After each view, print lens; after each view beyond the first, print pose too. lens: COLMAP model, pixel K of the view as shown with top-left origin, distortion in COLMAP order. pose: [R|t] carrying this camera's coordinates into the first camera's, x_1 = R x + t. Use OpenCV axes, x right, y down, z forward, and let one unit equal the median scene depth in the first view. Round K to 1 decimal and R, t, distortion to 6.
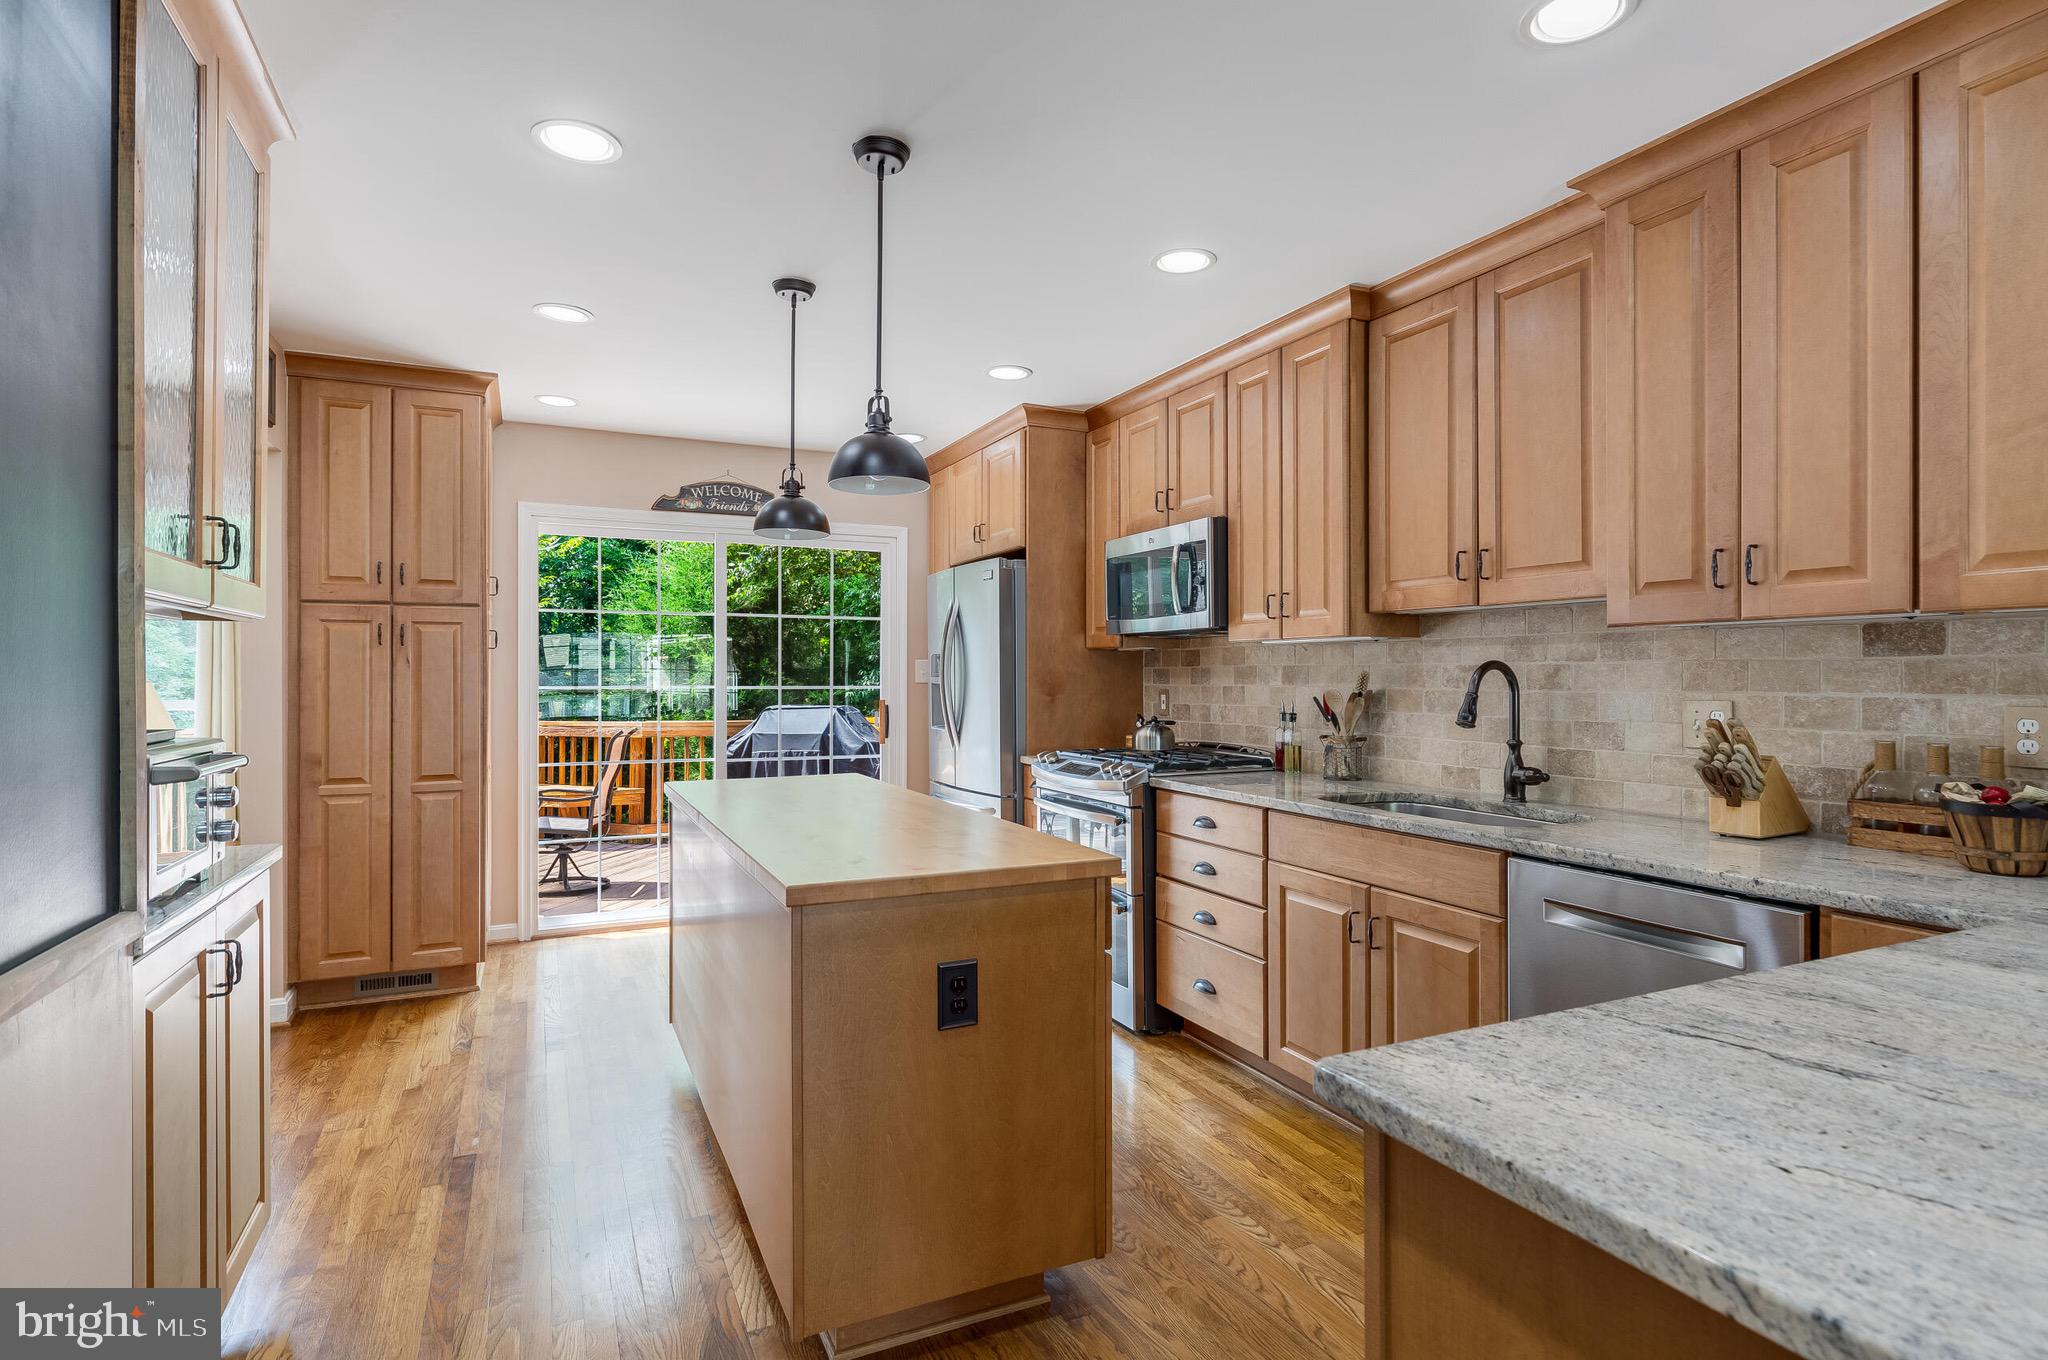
lens RADIAL K [[1046.8, 0, 1022.7], [0, 1046.8, 672.4], [0, 0, 1]] dist [0.003058, 0.000201]
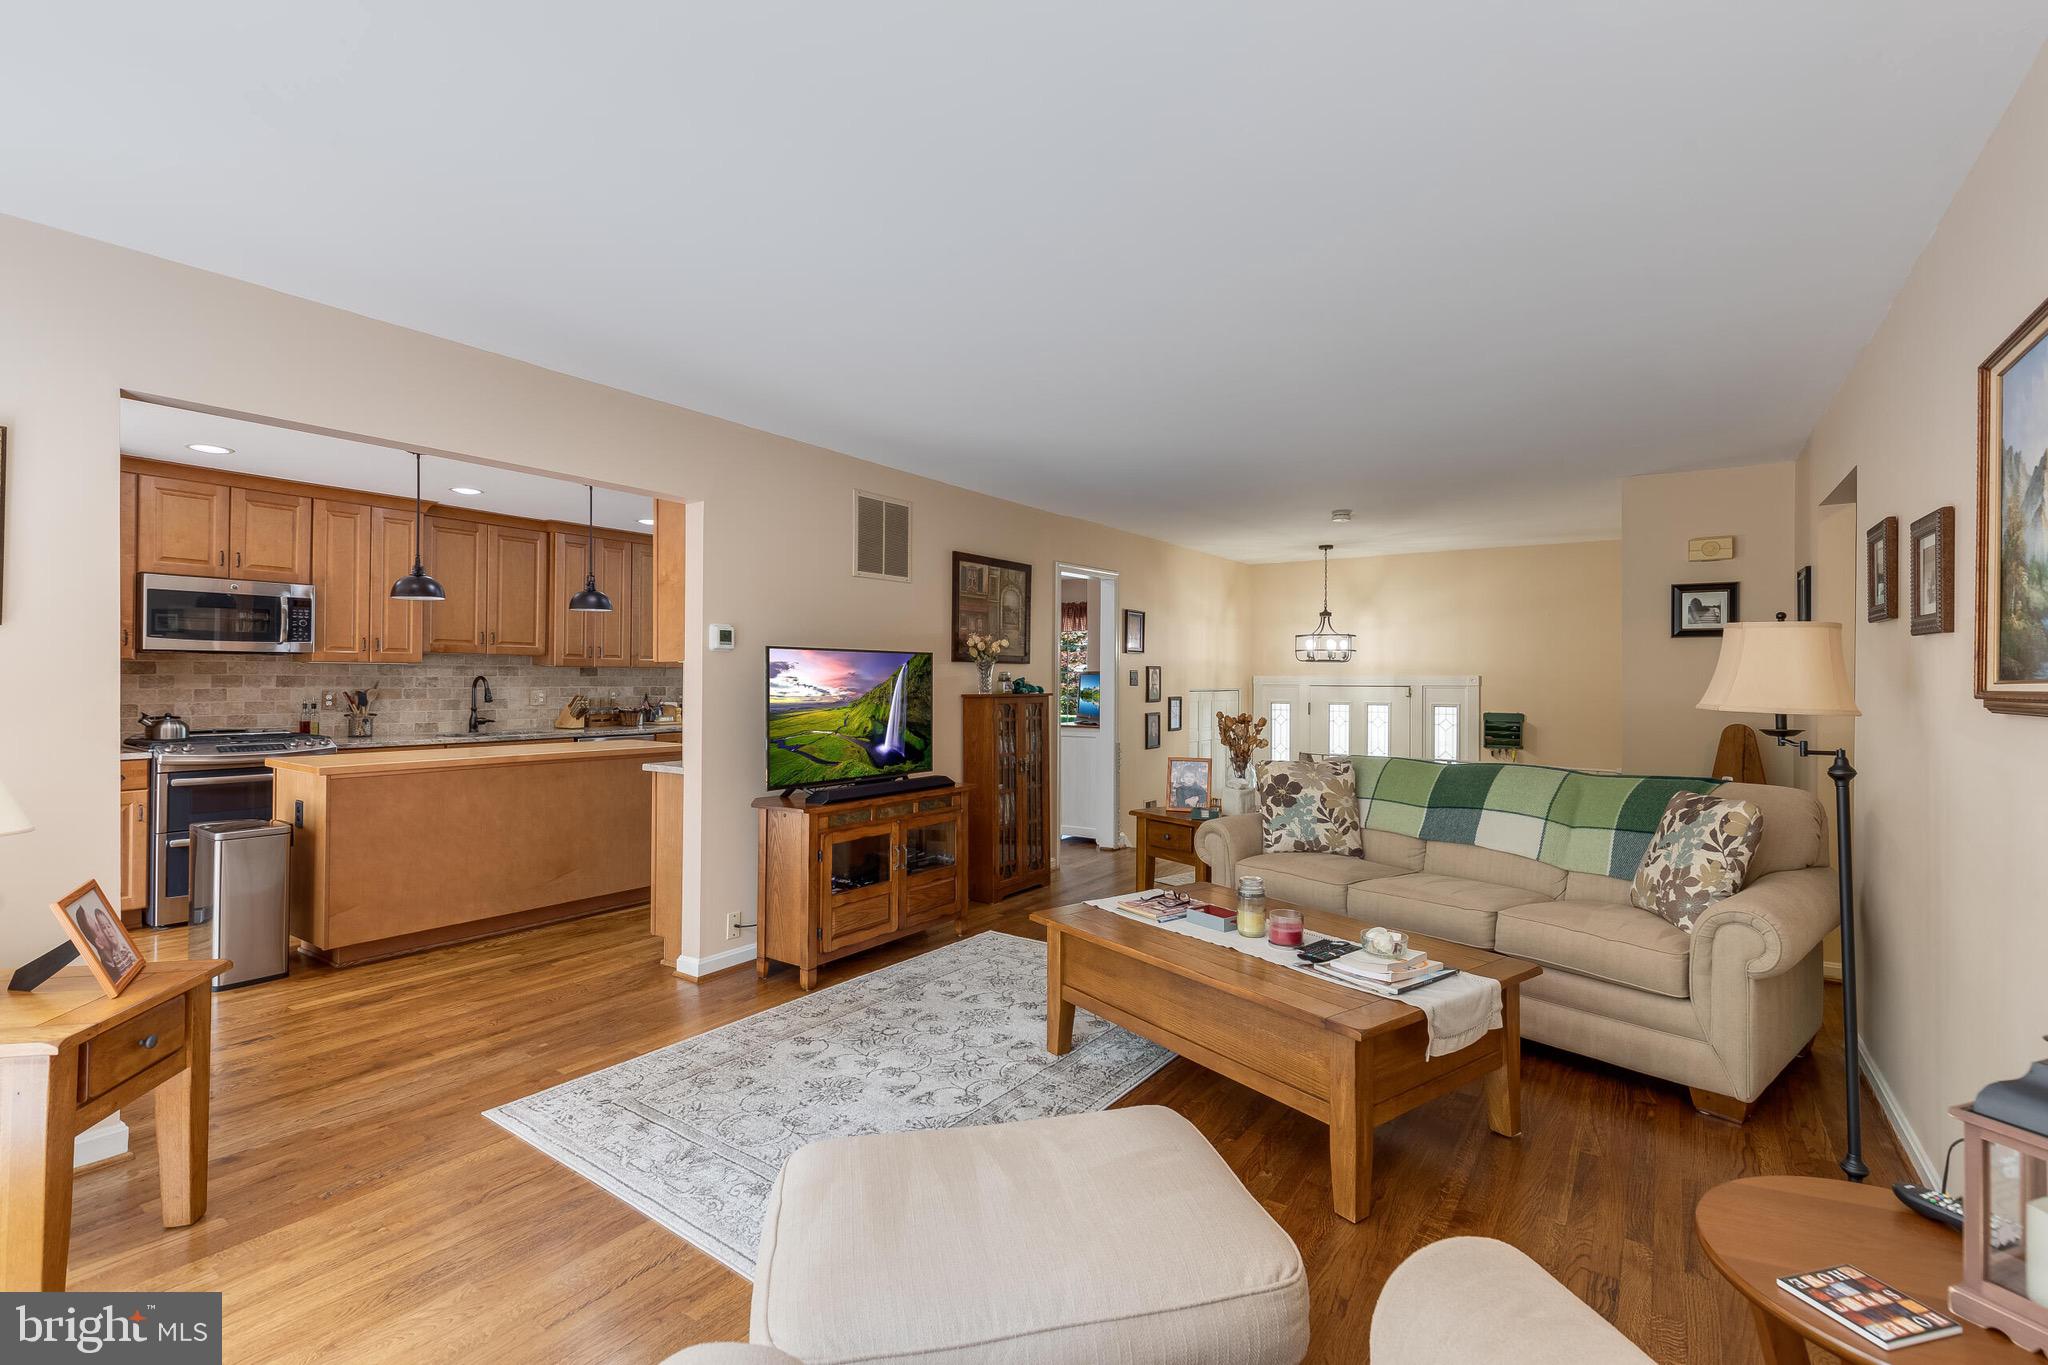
lens RADIAL K [[923.8, 0, 1026.5], [0, 923.8, 678.6], [0, 0, 1]] dist [0.003481, -0.001301]
pose [[-0.511318, 0.000266, 0.859392, -2.235343], [-0.005578, 0.999978, -0.003629, -0.003815], [-0.859374, -0.006650, -0.511305, 1.062421]]
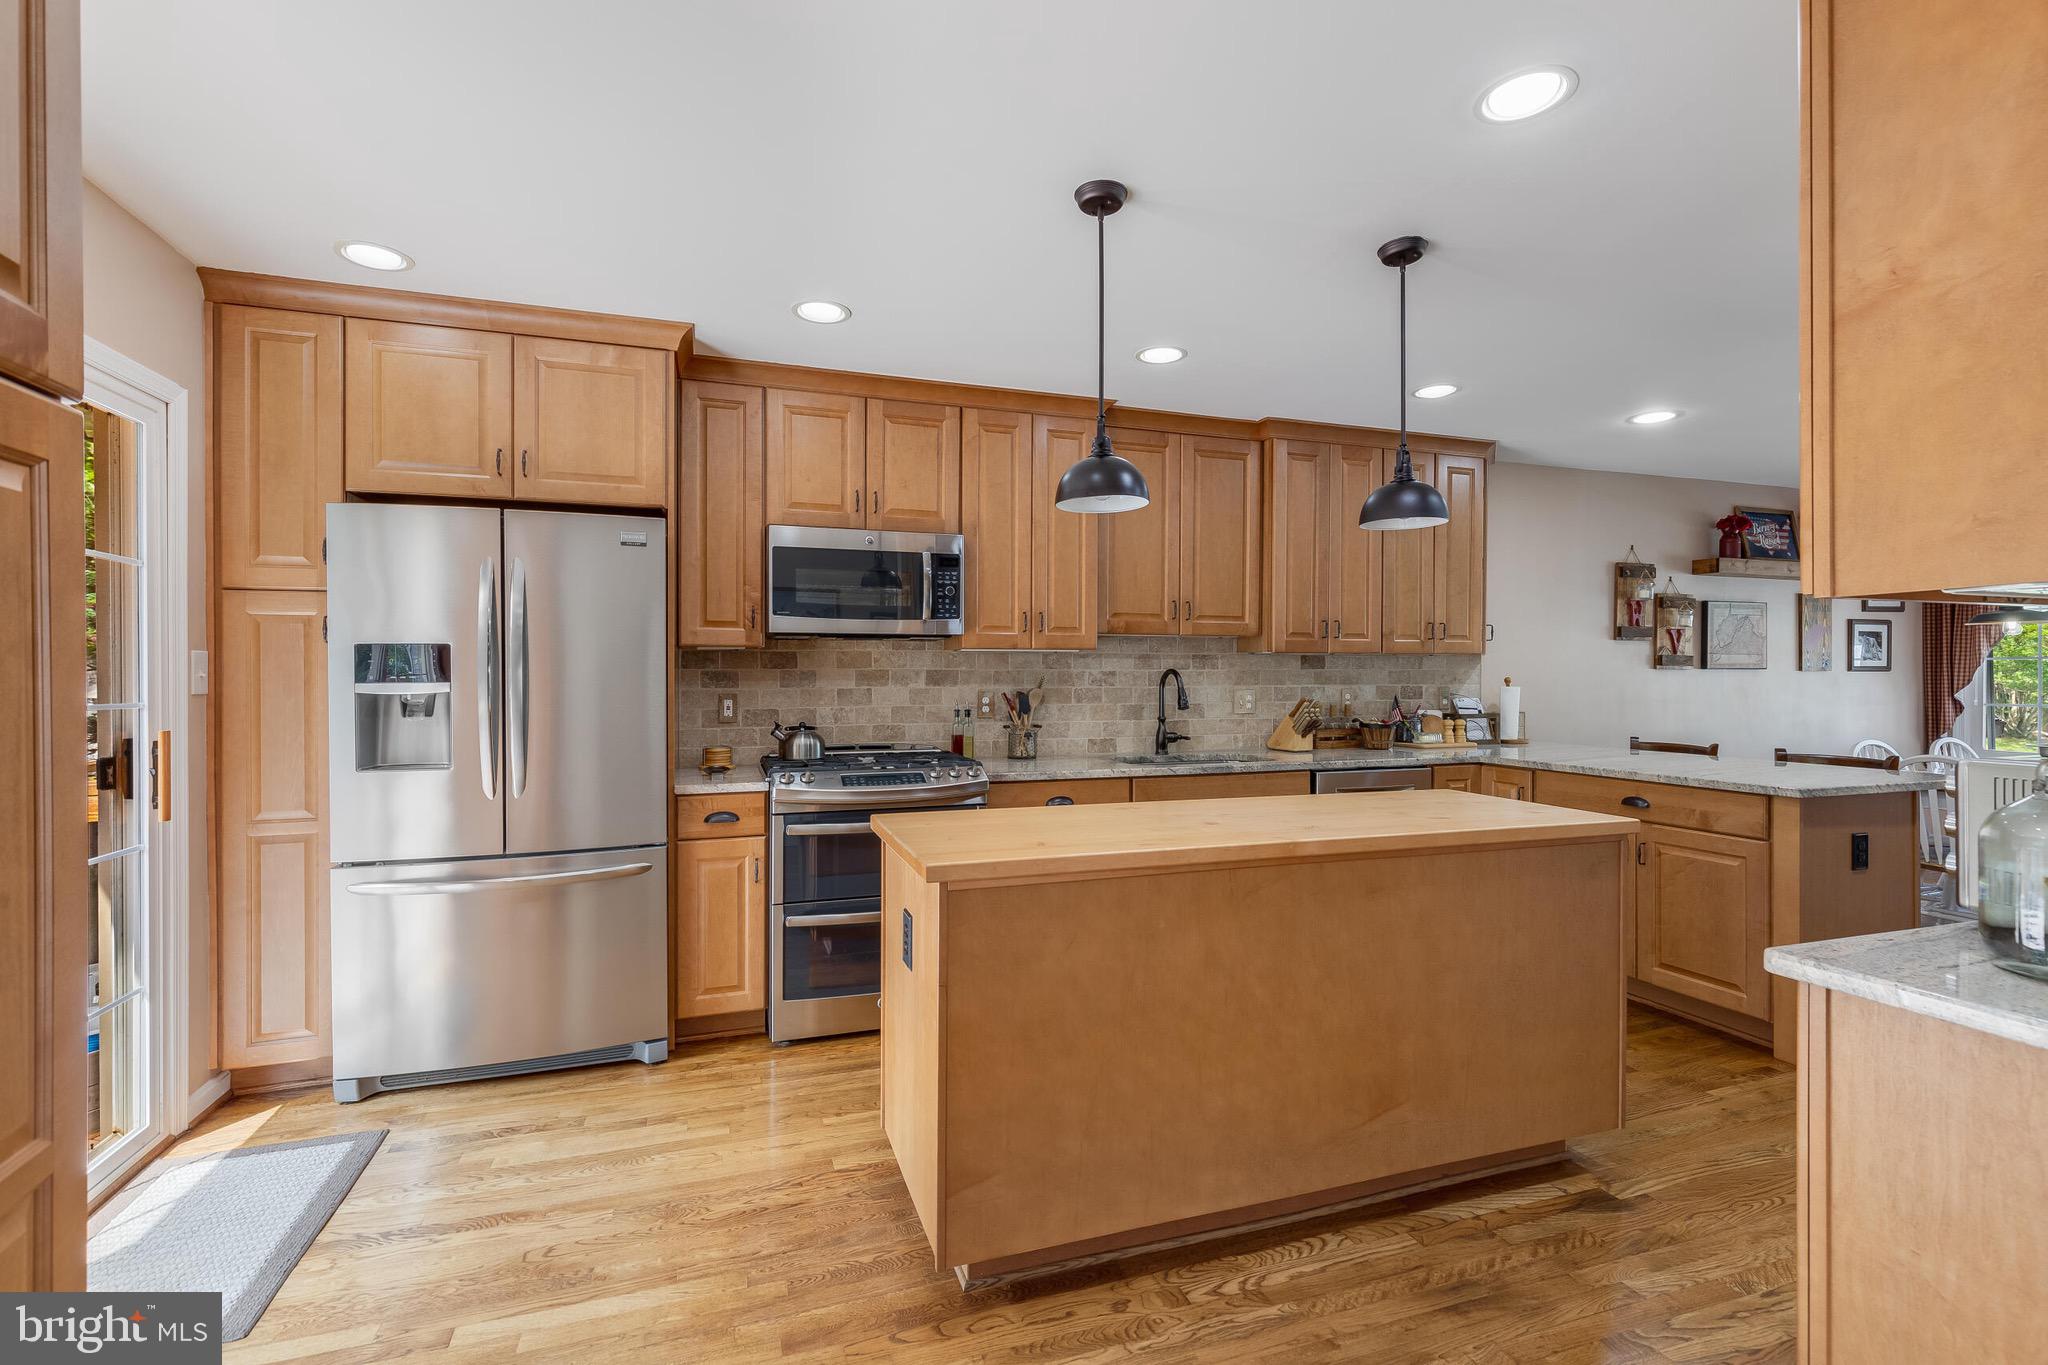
lens RADIAL K [[923.8, 0, 1023.2], [0, 923.8, 676.7], [0, 0, 1]] dist [0.003481, -0.001301]
pose [[0.104384, 0.002607, 0.994534, -1.068488], [-0.000620, 0.999997, -0.002556, 0.005622], [-0.994537, -0.000349, 0.104385, 1.136796]]
